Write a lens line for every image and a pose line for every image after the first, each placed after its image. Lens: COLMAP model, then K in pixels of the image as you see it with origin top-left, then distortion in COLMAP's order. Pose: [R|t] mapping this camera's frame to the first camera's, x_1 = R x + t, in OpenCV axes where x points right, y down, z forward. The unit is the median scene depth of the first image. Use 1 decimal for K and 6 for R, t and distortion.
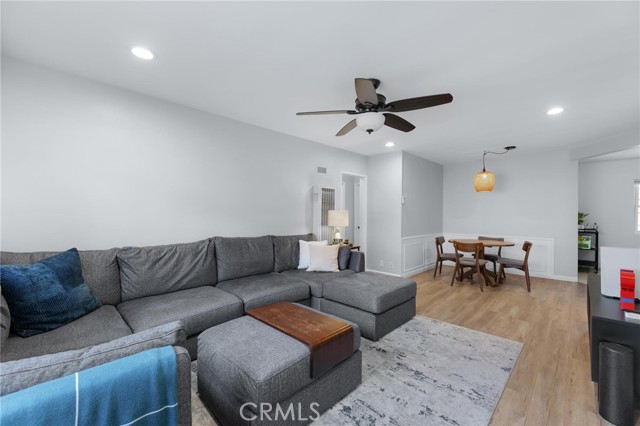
lens RADIAL K [[263.0, 0, 320.0], [0, 263.0, 213.0], [0, 0, 1]] dist [0.000100, 0.000014]
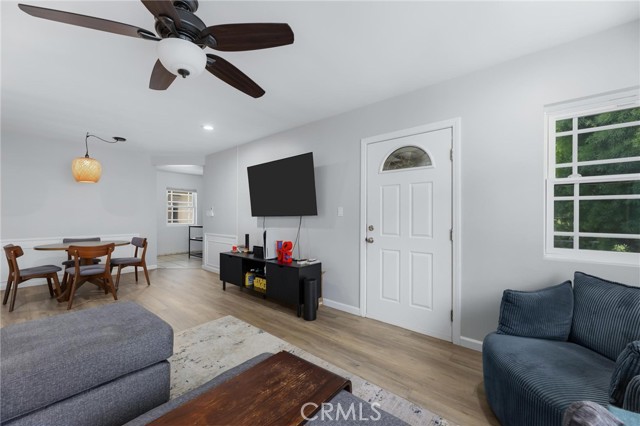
lens RADIAL K [[254.4, 0, 318.5], [0, 254.4, 214.4], [0, 0, 1]] dist [0.002063, 0.000233]
pose [[-0.076549, 0.004585, 0.997055, -0.370886], [-0.006516, 0.999966, -0.005098, 0.030509], [-0.997045, -0.006887, -0.076516, 0.591006]]
